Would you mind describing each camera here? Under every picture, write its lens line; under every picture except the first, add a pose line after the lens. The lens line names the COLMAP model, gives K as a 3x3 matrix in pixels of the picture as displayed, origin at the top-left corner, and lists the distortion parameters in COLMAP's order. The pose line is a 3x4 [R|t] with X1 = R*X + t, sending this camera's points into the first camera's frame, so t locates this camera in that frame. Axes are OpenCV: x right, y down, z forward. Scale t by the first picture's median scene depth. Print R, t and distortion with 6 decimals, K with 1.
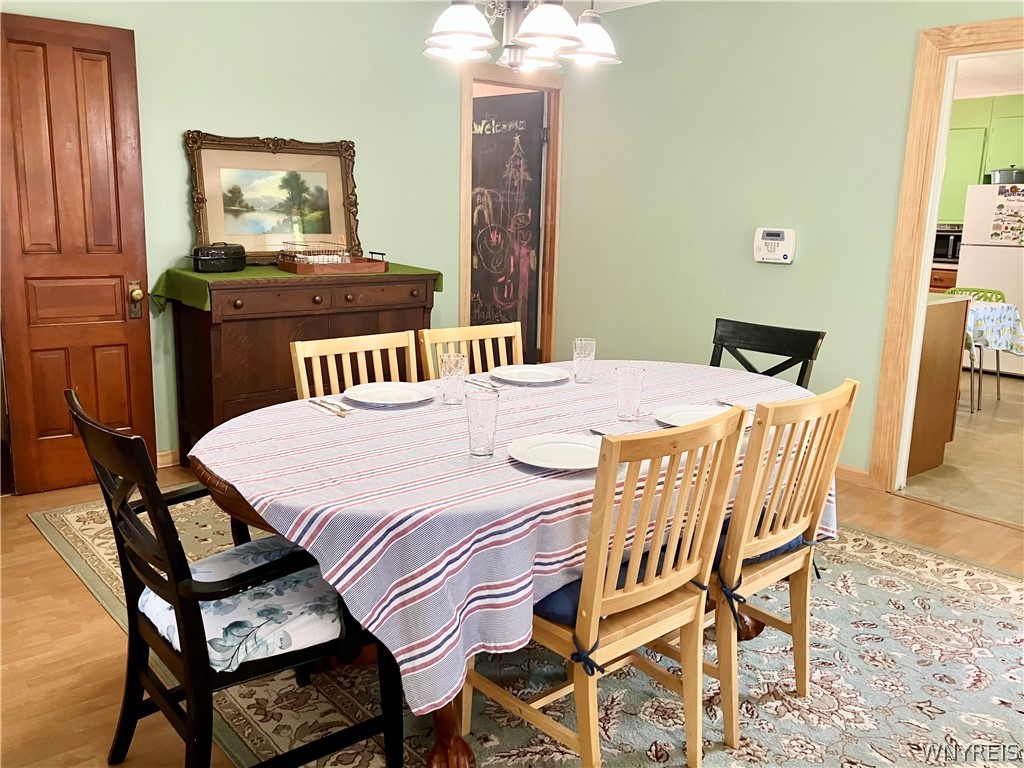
lens RADIAL K [[844.6, 0, 512.3], [0, 844.6, 381.2], [0, 0, 1]] dist [0.033309, -0.036367]
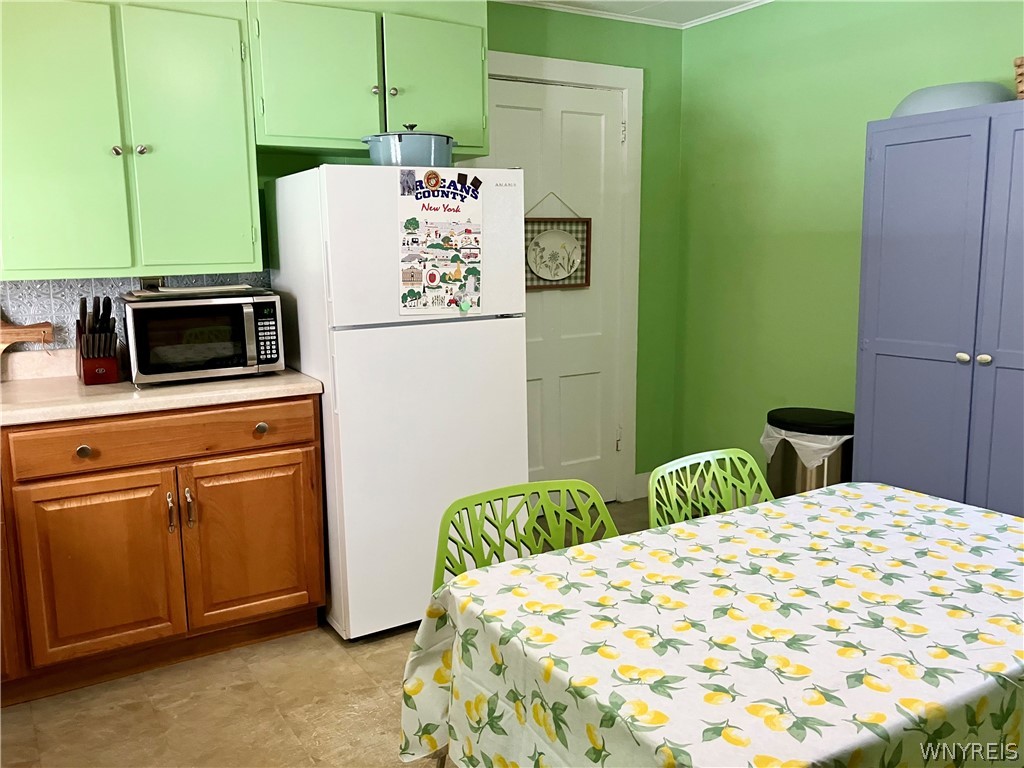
lens RADIAL K [[844.6, 0, 512.1], [0, 844.6, 383.9], [0, 0, 1]] dist [0.033309, -0.036367]
pose [[0.172298, -0.181815, 0.968120, 0.194492], [0.211211, 0.966779, 0.143974, -0.181059], [-0.962135, 0.179672, 0.204975, 0.892323]]
